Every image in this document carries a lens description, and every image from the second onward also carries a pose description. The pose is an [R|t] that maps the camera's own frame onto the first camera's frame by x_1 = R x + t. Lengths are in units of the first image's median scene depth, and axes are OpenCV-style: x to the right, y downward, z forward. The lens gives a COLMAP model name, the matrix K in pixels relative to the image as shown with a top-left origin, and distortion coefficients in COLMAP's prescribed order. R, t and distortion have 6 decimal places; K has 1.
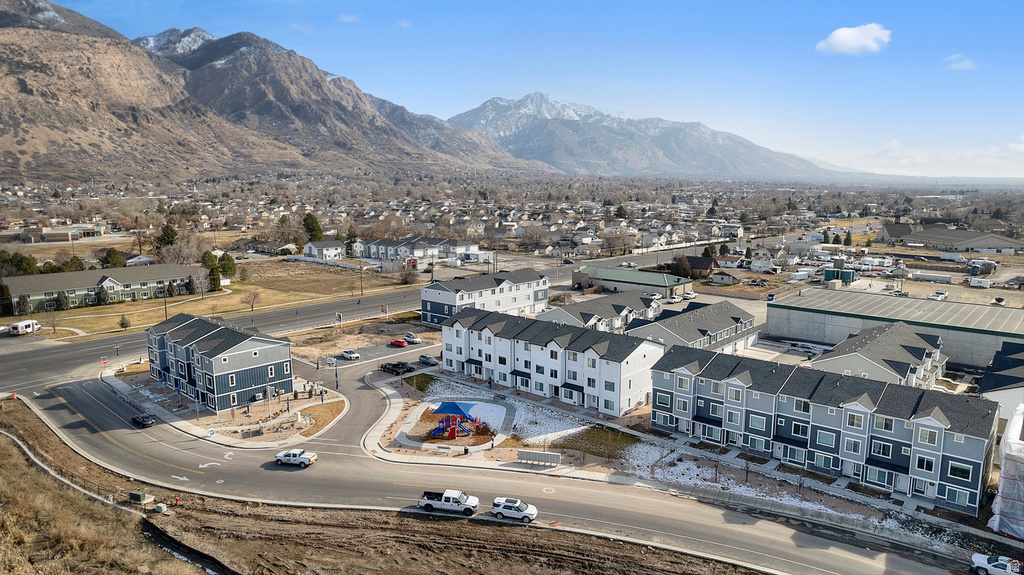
lens RADIAL K [[655.4, 0, 513.3], [0, 655.4, 291.9], [0, 0, 1]] dist [-0.075080, 0.068709]
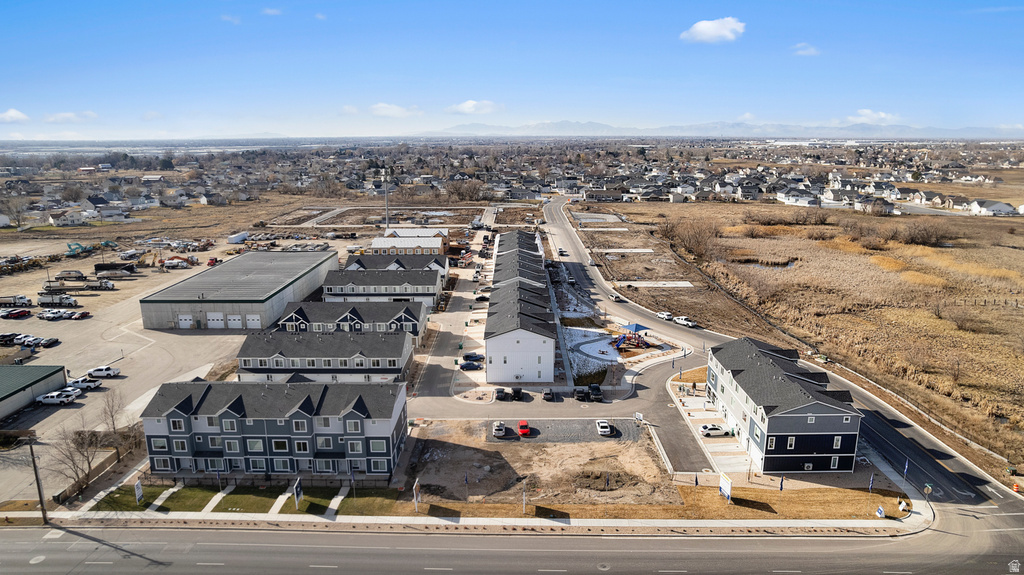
lens RADIAL K [[655.4, 0, 513.3], [0, 655.4, 291.9], [0, 0, 1]] dist [-0.075080, 0.068709]
pose [[-0.668770, -0.171902, 0.723323, -0.053785], [0.127256, 0.932077, 0.339172, -0.025275], [-0.732497, 0.318876, -0.601470, 0.112105]]
